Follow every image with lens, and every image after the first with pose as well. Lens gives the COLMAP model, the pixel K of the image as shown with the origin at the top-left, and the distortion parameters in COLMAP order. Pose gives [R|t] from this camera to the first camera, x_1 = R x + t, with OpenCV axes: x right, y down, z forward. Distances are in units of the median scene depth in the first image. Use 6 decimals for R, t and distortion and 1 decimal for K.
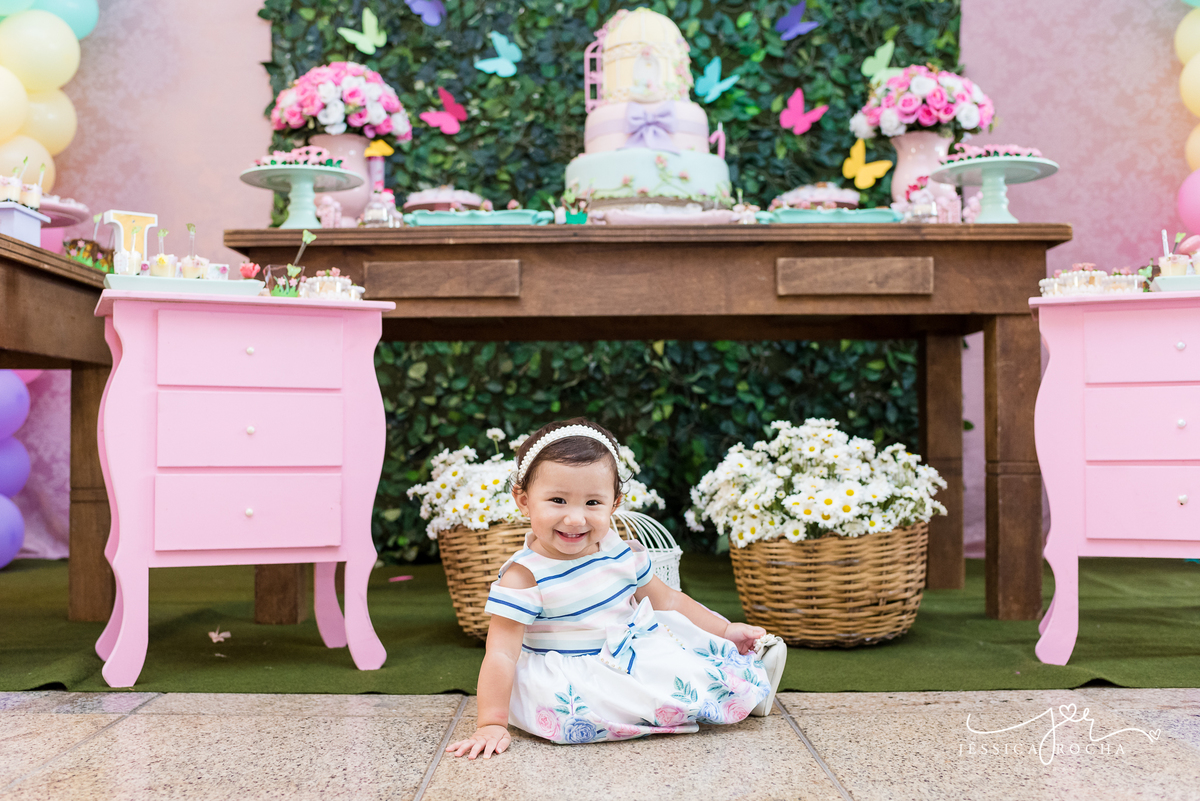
lens RADIAL K [[1207.0, 0, 579.6], [0, 1207.0, 410.9], [0, 0, 1]] dist [-0.100262, 0.109015]
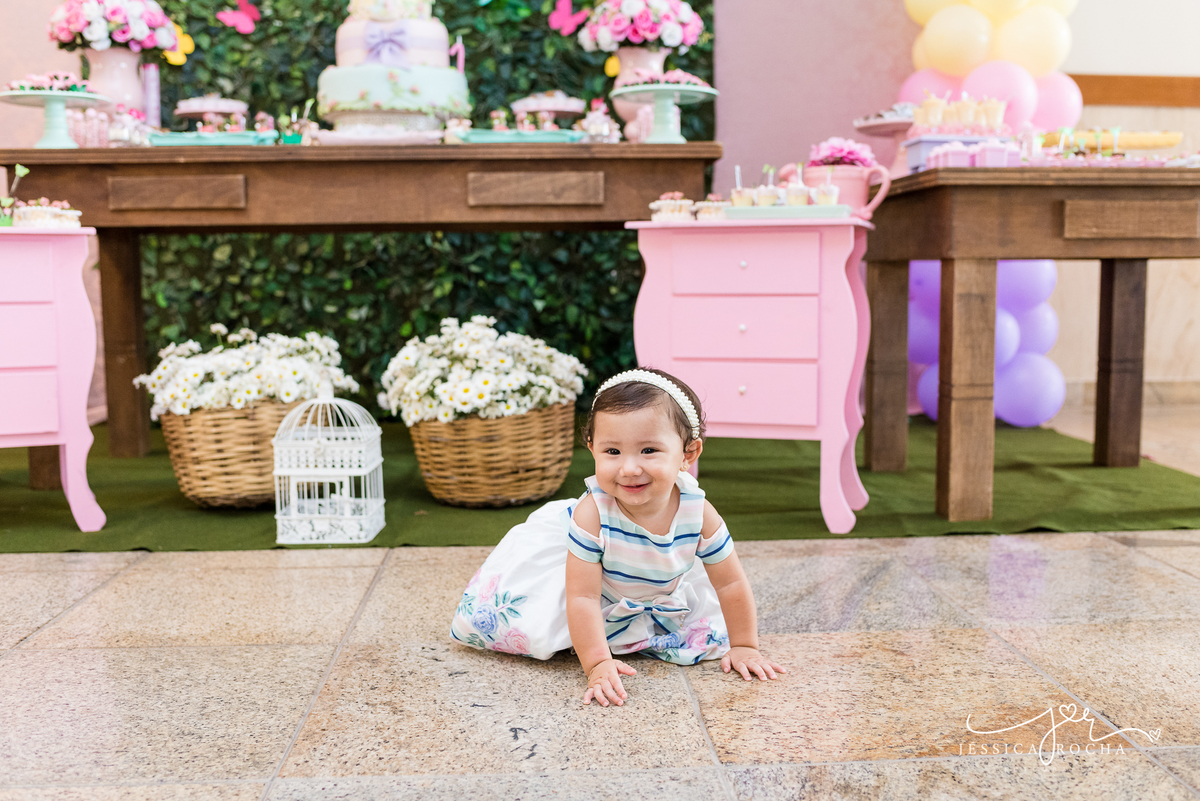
lens RADIAL K [[1179.1, 0, 608.3], [0, 1179.1, 406.5], [0, 0, 1]] dist [-0.117236, 0.162893]
pose [[0.997701, -0.008979, 0.067178, 0.188002], [-0.000063, 0.991063, 0.133392, -0.046707], [-0.067776, -0.133090, 0.988784, -0.131390]]
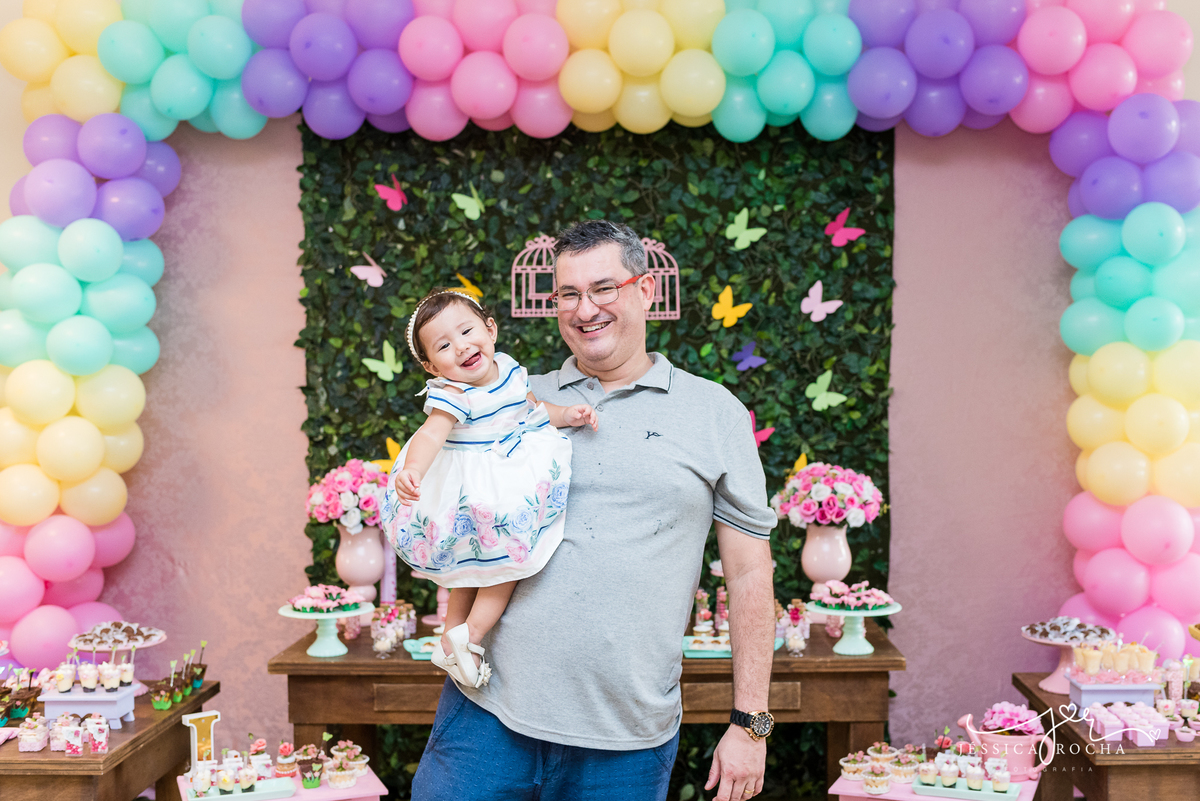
lens RADIAL K [[1286.0, 0, 657.7], [0, 1286.0, 394.2], [0, 0, 1]] dist [-0.086360, 0.073067]
pose [[0.999995, -0.002979, -0.001001, 0.118089], [0.003006, 0.999582, 0.028753, -0.414208], [0.000915, -0.028756, 0.999586, -0.346959]]
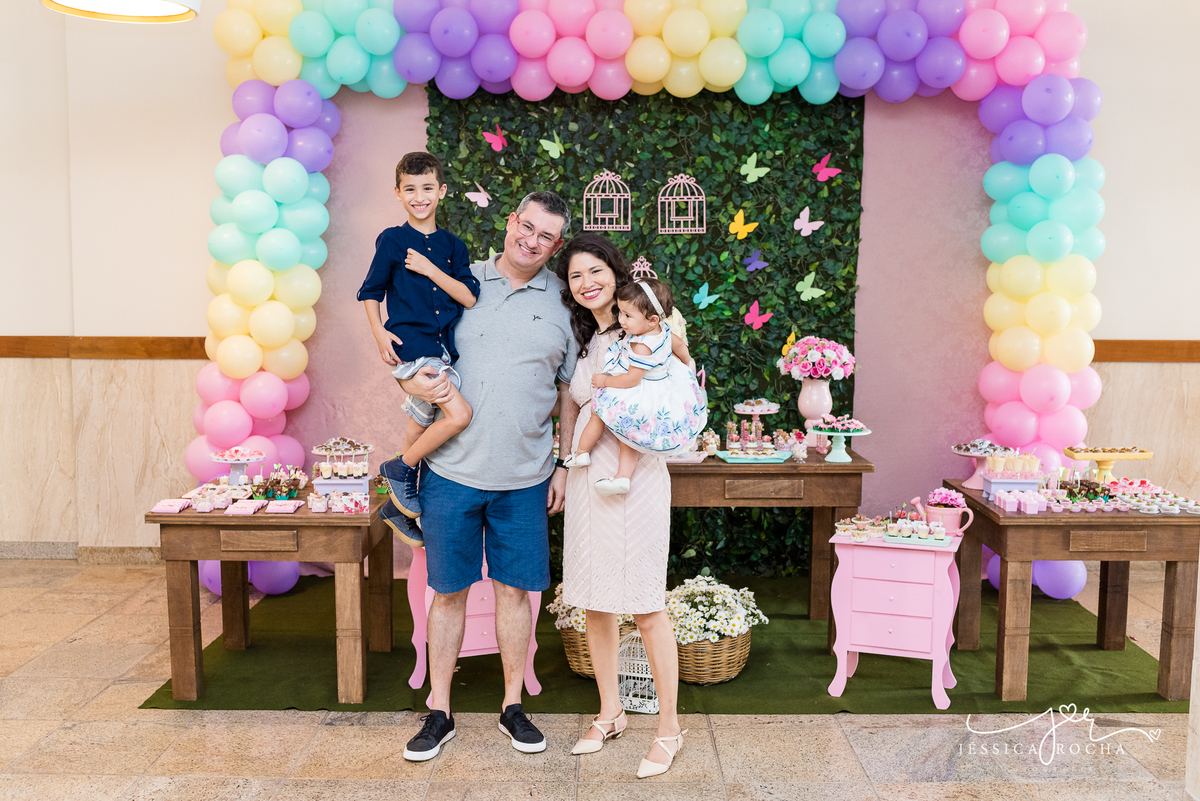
lens RADIAL K [[1161.2, 0, 594.9], [0, 1161.2, 403.4], [0, 0, 1]] dist [-0.093432, 0.090773]
pose [[0.999962, 0.006400, -0.005959, -0.035048], [-0.005626, 0.992532, 0.121855, -0.412971], [0.006695, -0.121816, 0.992530, -0.760880]]
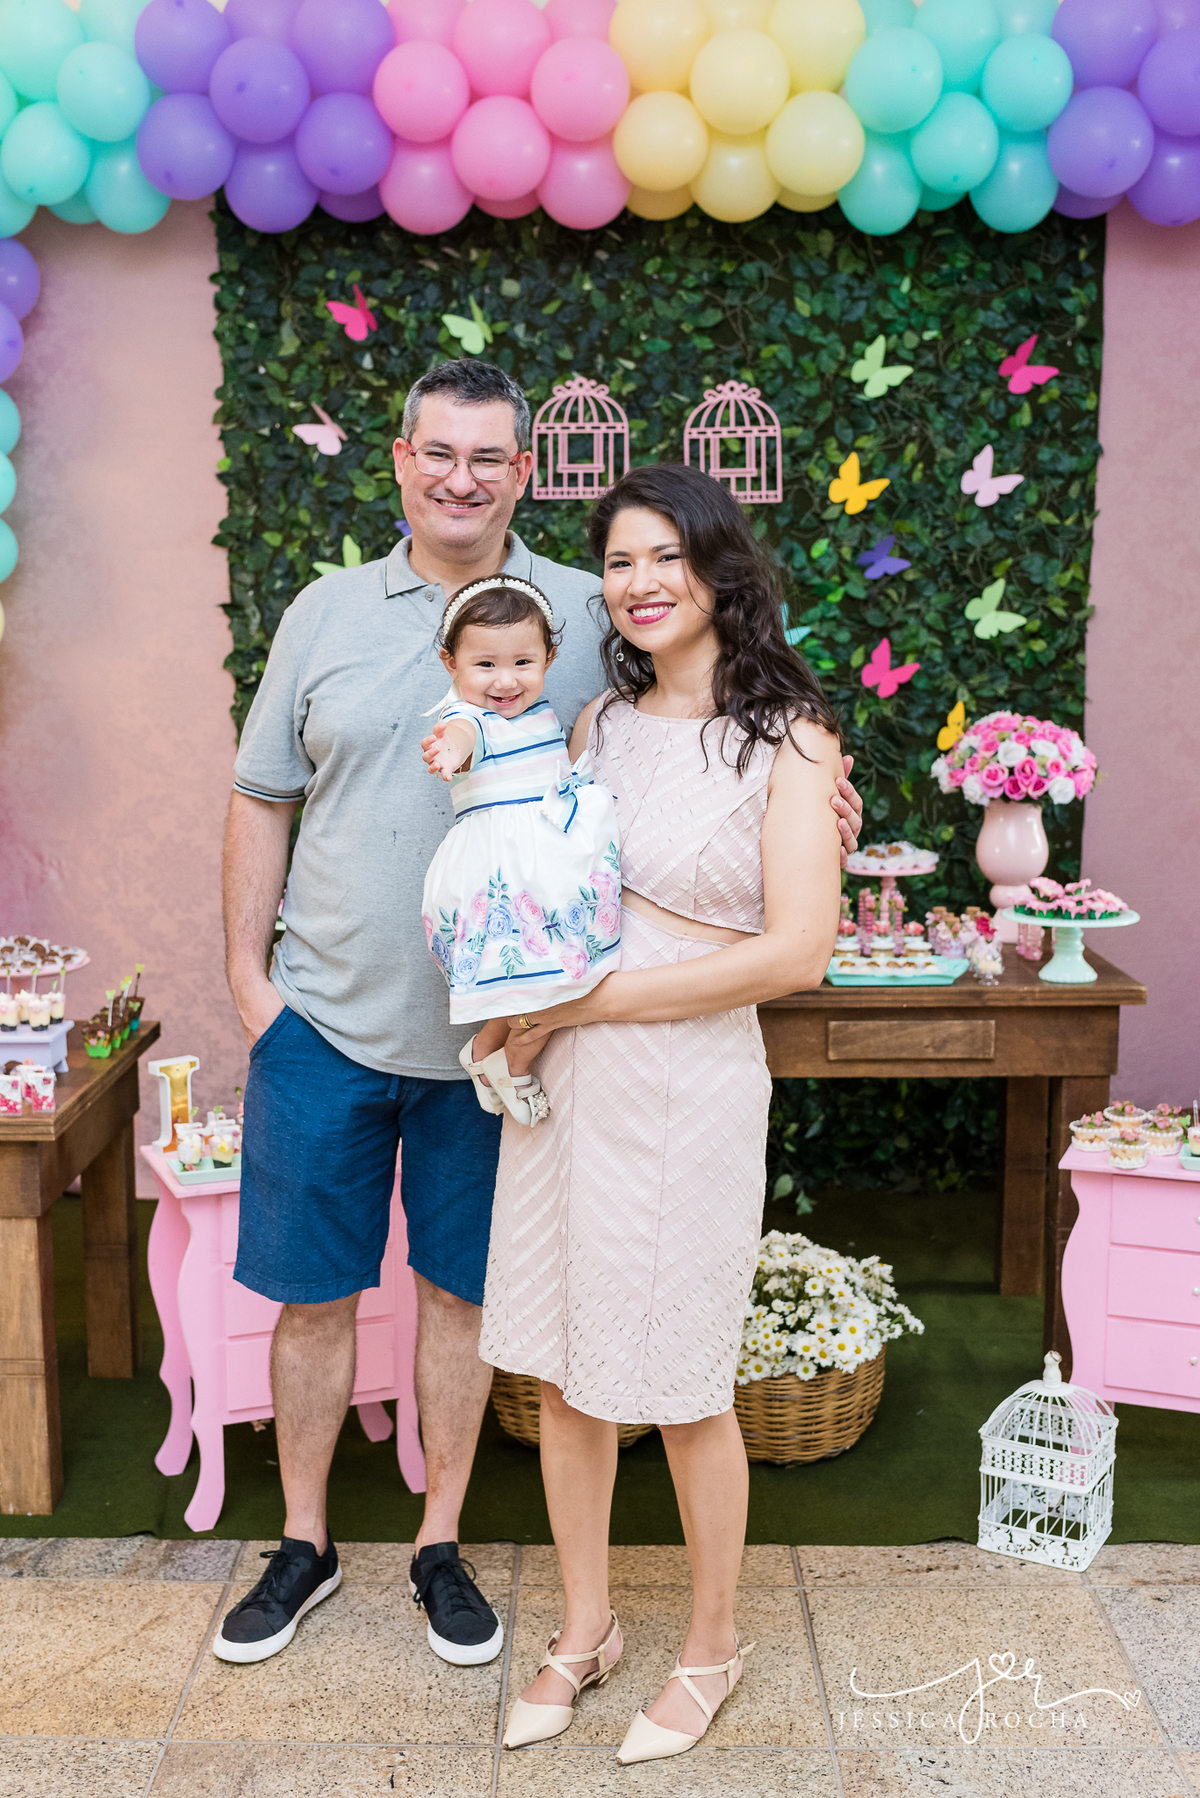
lens RADIAL K [[1945.6, 0, 546.0], [0, 1945.6, 876.4], [0, 0, 1]] dist [-0.103235, 0.135104]
pose [[0.999603, -0.001024, -0.028148, -0.011246], [0.005350, 0.988052, 0.154031, -0.402201], [0.027654, -0.154120, 0.987665, -0.412567]]
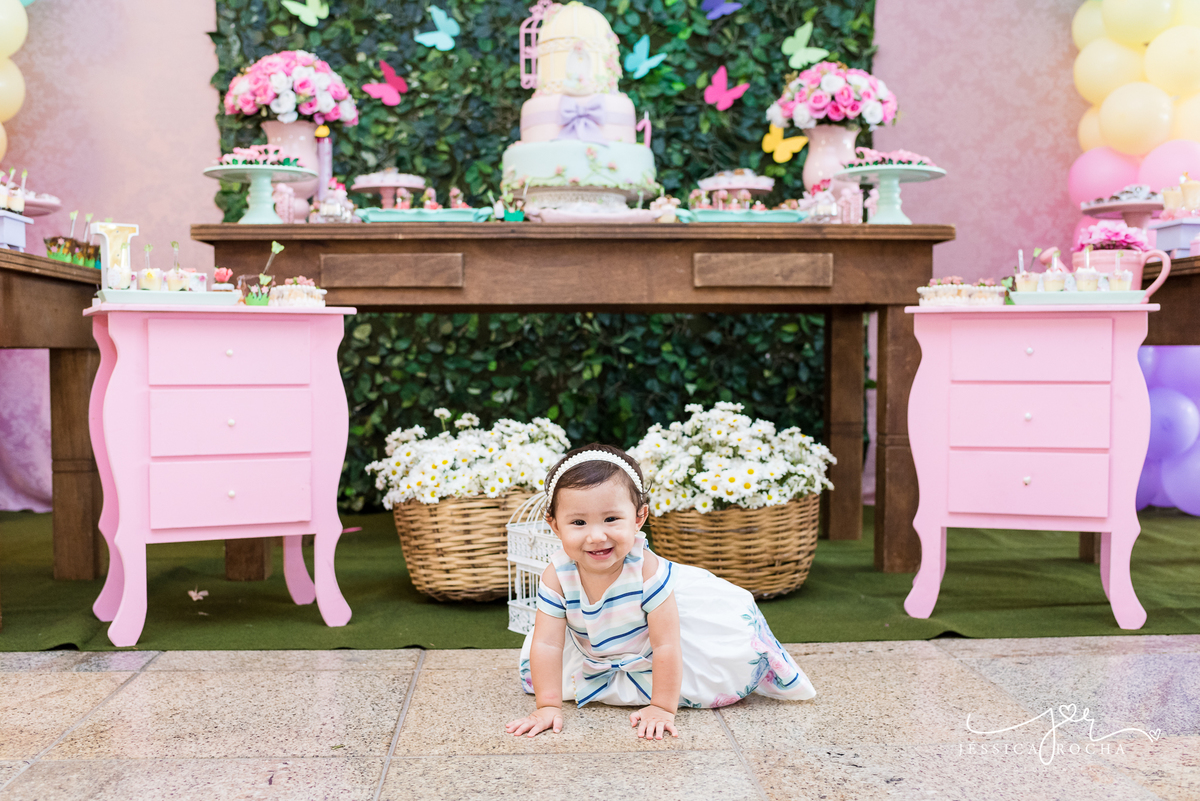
lens RADIAL K [[1230.3, 0, 585.2], [0, 1230.3, 431.9], [0, 0, 1]] dist [-0.105542, 0.131521]
pose [[0.998167, -0.001399, 0.060509, -0.004893], [-0.003823, 0.996279, 0.086104, -0.050510], [-0.060404, -0.086177, 0.994447, -0.119501]]
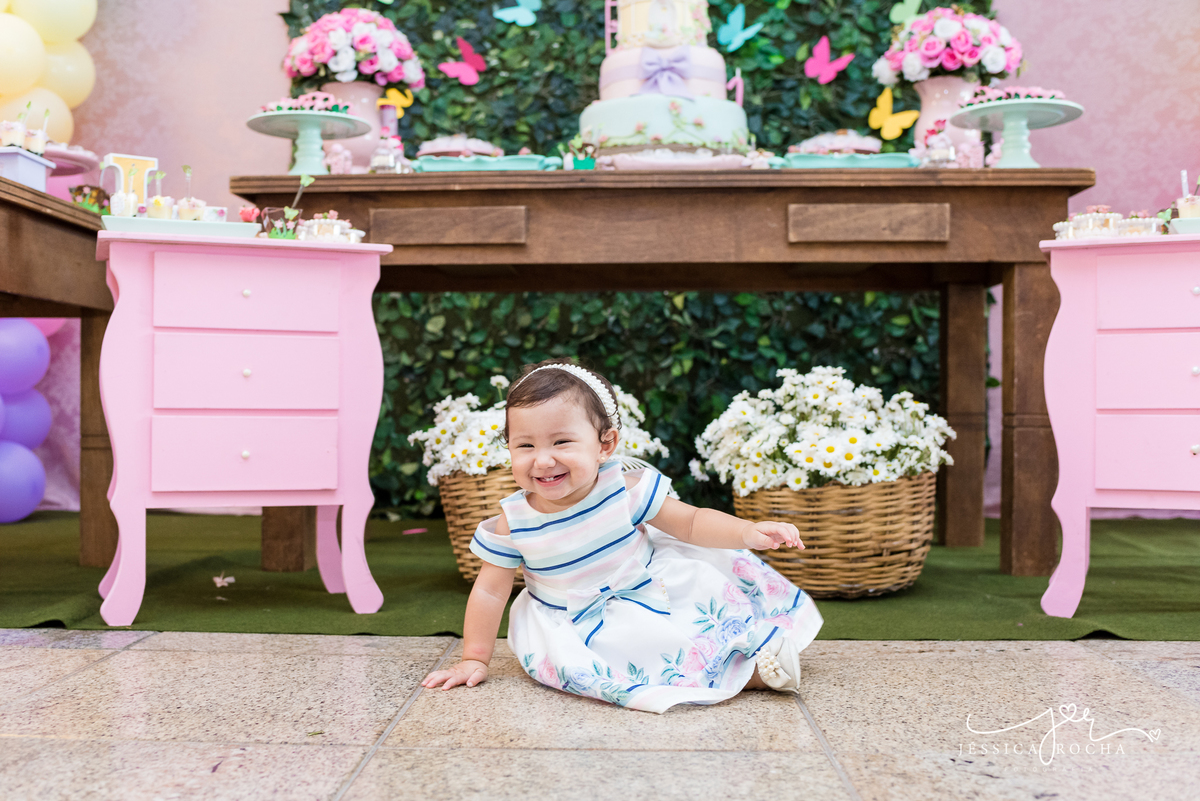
lens RADIAL K [[1214.3, 0, 570.1], [0, 1214.3, 424.7], [0, 0, 1]] dist [-0.098956, 0.103403]
pose [[0.999072, 0.006665, -0.042559, 0.025197], [-0.004998, 0.999221, 0.039149, 0.012415], [0.042786, -0.038900, 0.998327, 0.003270]]
